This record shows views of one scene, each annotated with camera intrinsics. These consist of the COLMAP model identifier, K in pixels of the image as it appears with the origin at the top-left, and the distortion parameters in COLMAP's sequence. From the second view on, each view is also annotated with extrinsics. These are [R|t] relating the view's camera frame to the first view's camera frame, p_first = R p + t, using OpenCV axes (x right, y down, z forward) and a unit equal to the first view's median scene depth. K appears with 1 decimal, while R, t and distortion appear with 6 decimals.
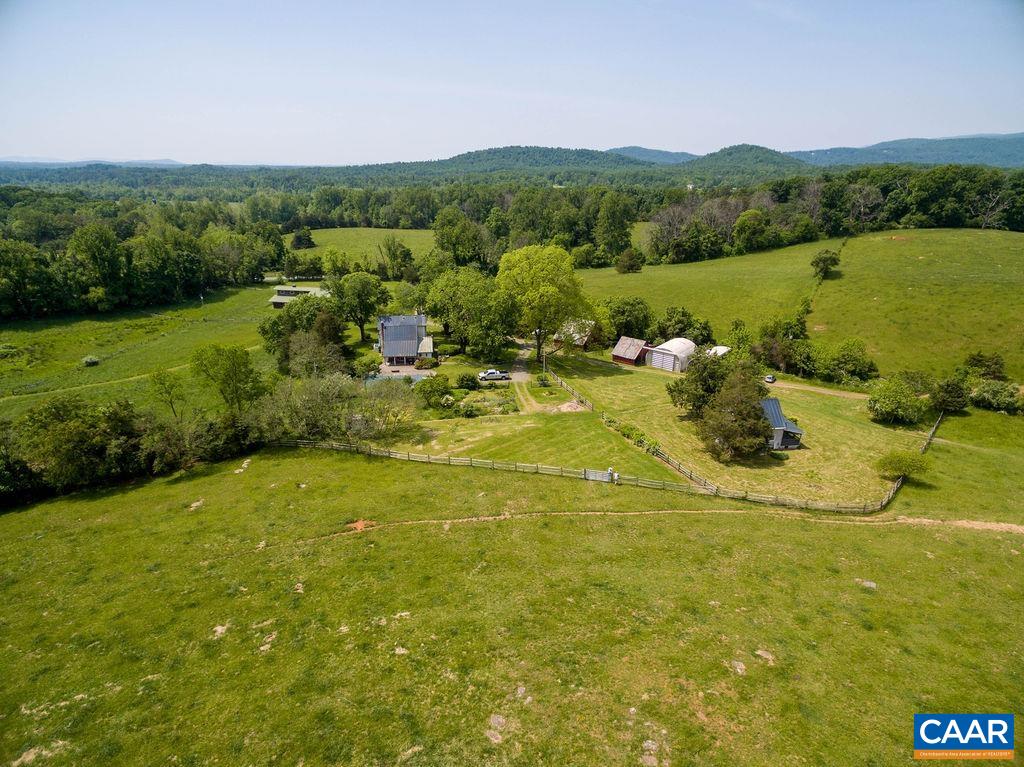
lens RADIAL K [[581.9, 0, 510.2], [0, 581.9, 388.3], [0, 0, 1]] dist [0.006789, 0.003927]
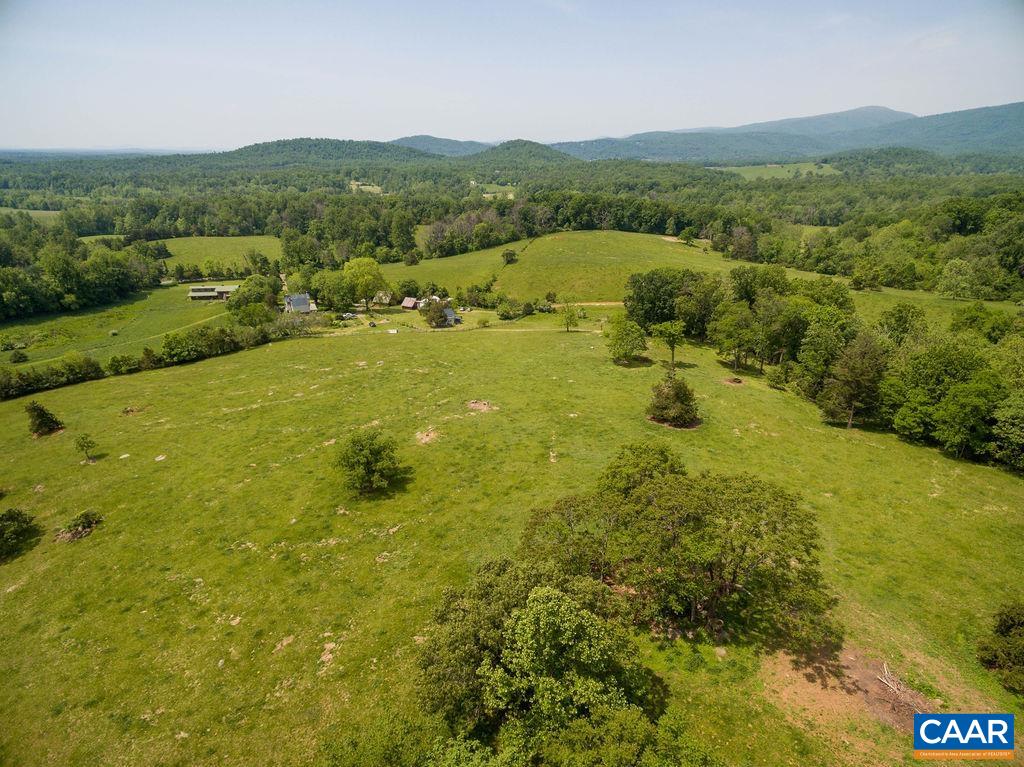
lens RADIAL K [[581.9, 0, 515.6], [0, 581.9, 383.8], [0, 0, 1]] dist [0.006789, 0.003927]
pose [[0.944567, -0.119266, 0.305889, -0.070246], [0.114359, 0.992858, 0.033981, 0.118851], [-0.307757, 0.002884, 0.951461, -0.687694]]
